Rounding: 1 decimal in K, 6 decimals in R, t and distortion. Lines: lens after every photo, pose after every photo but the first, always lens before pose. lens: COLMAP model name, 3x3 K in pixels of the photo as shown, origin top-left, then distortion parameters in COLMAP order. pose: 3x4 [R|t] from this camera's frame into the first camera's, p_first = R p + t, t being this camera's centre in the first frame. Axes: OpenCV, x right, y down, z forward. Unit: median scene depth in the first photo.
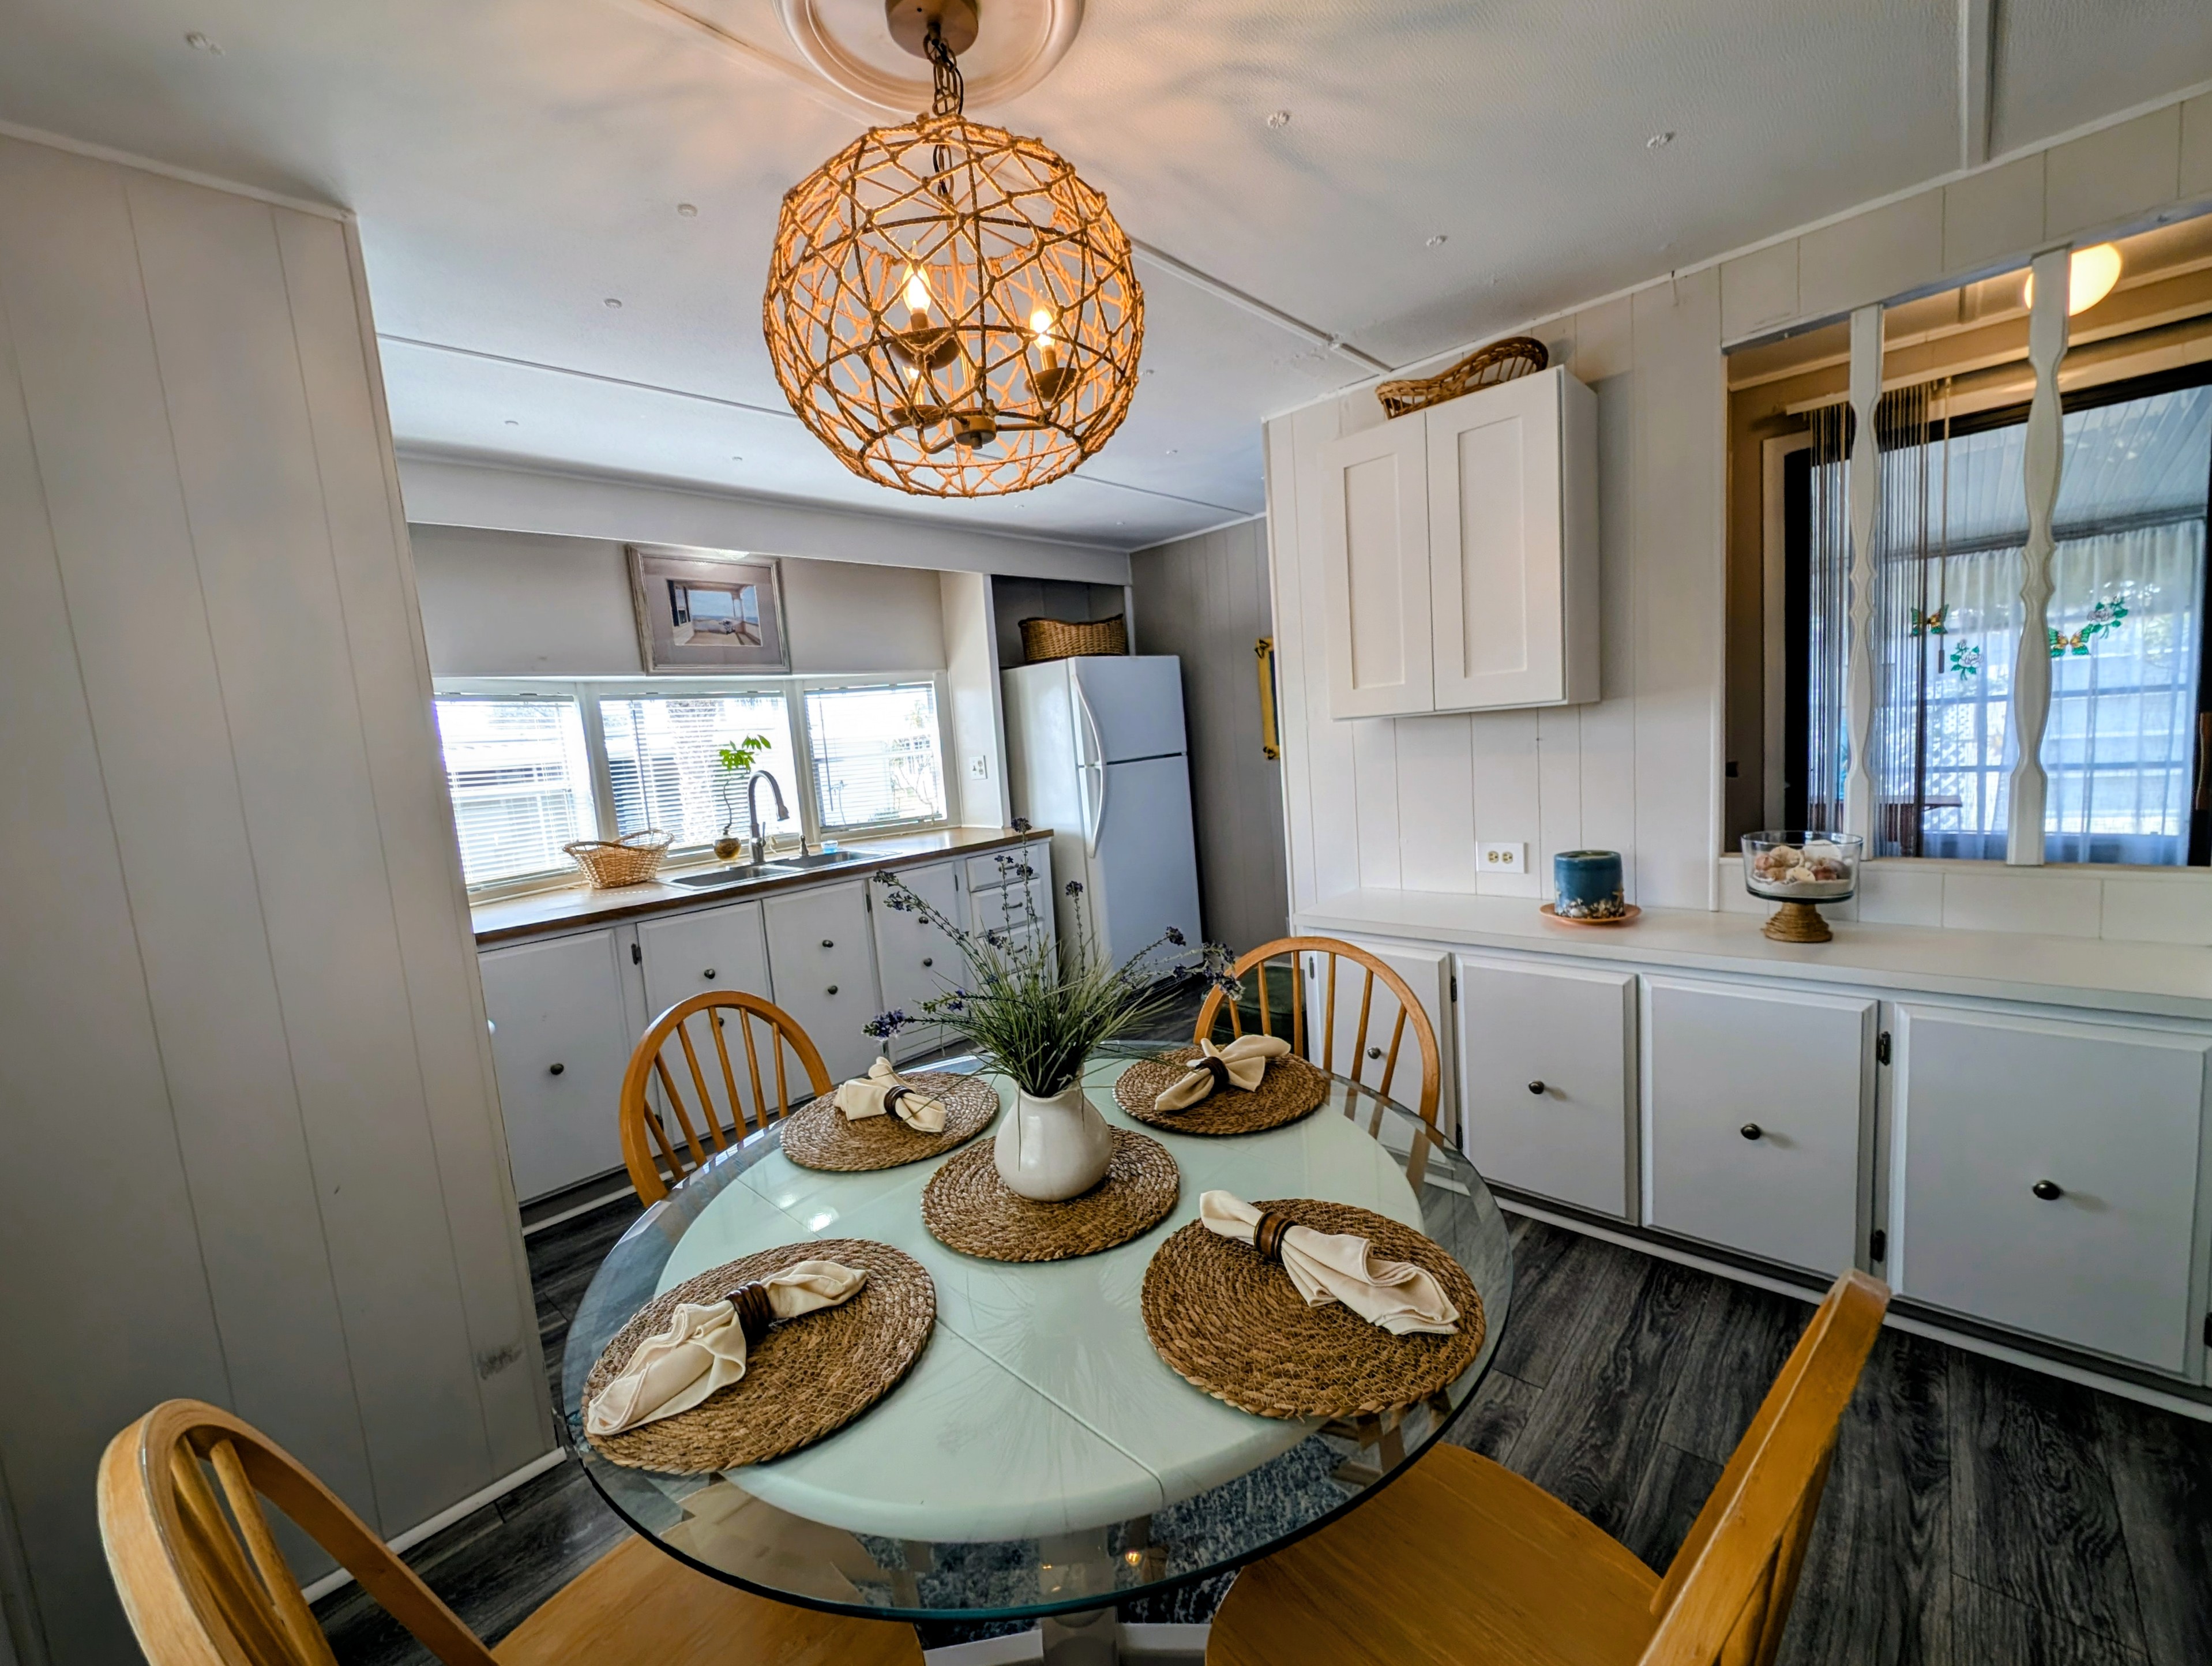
lens RADIAL K [[864.4, 0, 1098.9], [0, 864.4, 832.9], [0, 0, 1]] dist [0.018622, -0.014348]
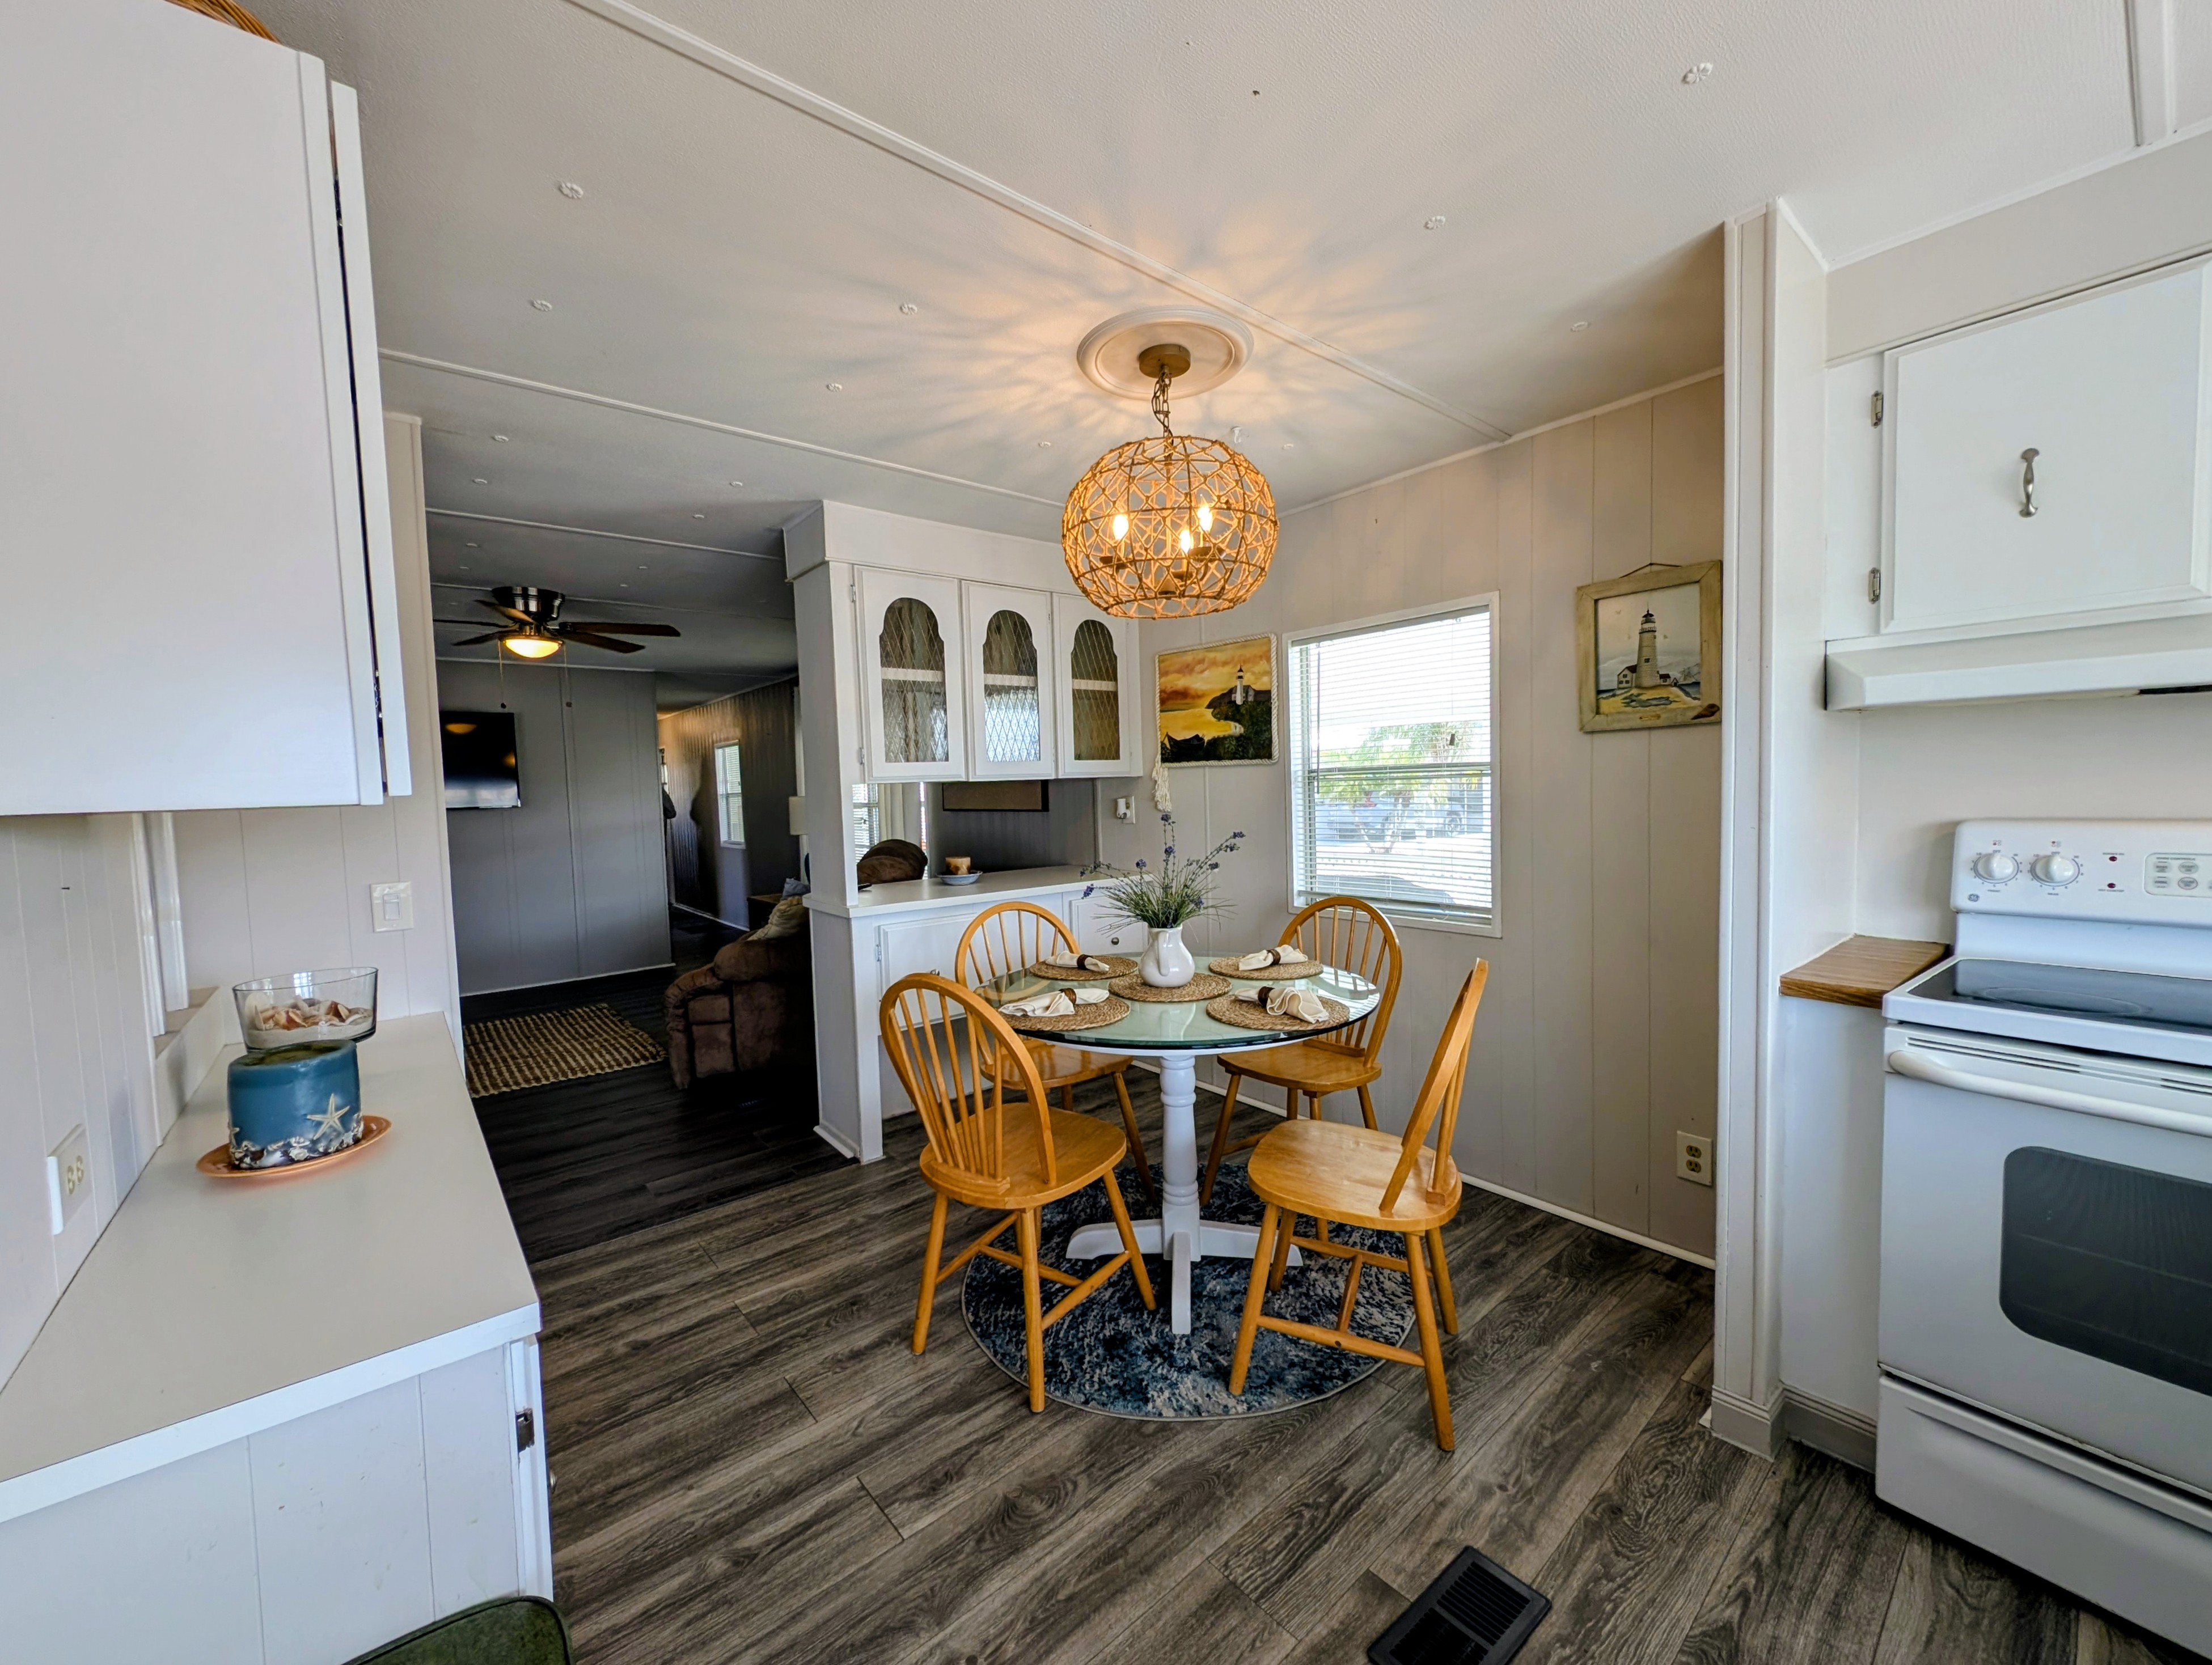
lens RADIAL K [[864.3, 0, 1098.9], [0, 864.3, 832.4], [0, 0, 1]] dist [0.018622, -0.014348]
pose [[-0.986314, 0.101014, 0.130309, -0.055137], [0.121655, 0.979320, 0.161657, -0.084997], [-0.111285, 0.175298, -0.978206, 0.842759]]
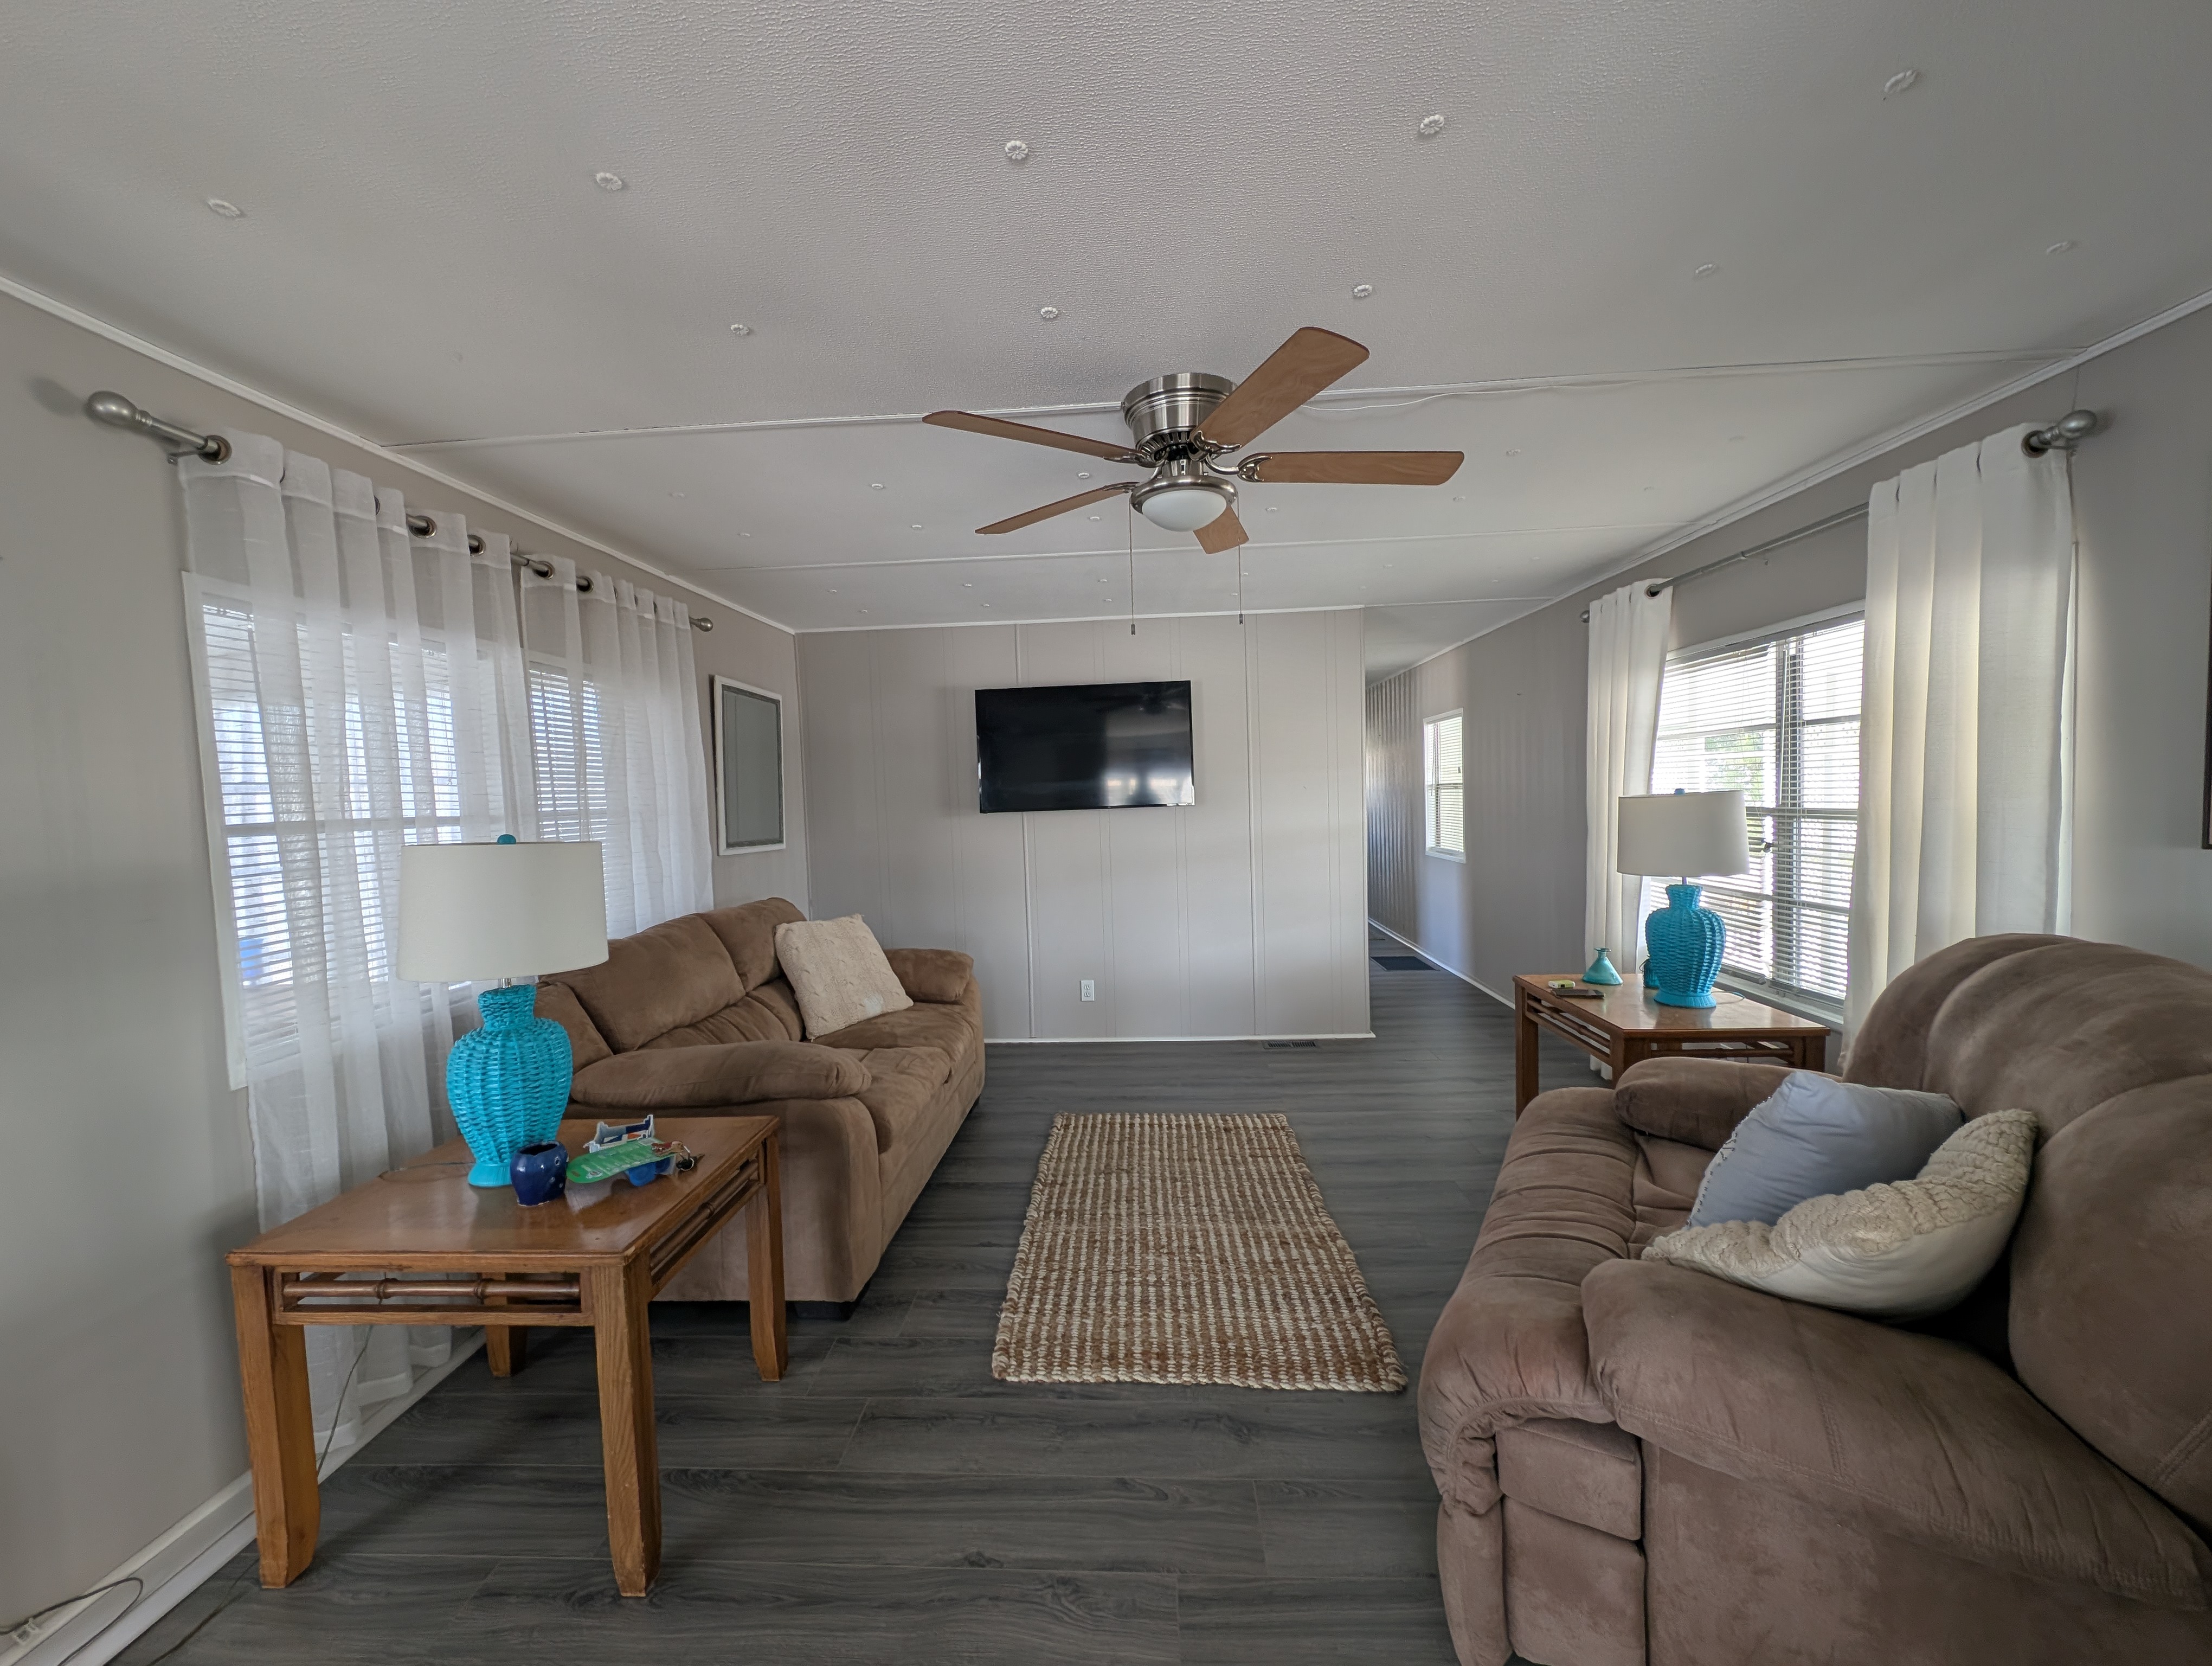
lens RADIAL K [[830.9, 0, 1106.0], [0, 830.9, 833.0], [0, 0, 1]] dist [0.020310, -0.008145]
pose [[-0.645843, 0.057809, 0.761278, 0.387953], [0.168398, 0.983358, 0.068190, -0.062368], [-0.744667, 0.172238, -0.644830, 0.250456]]
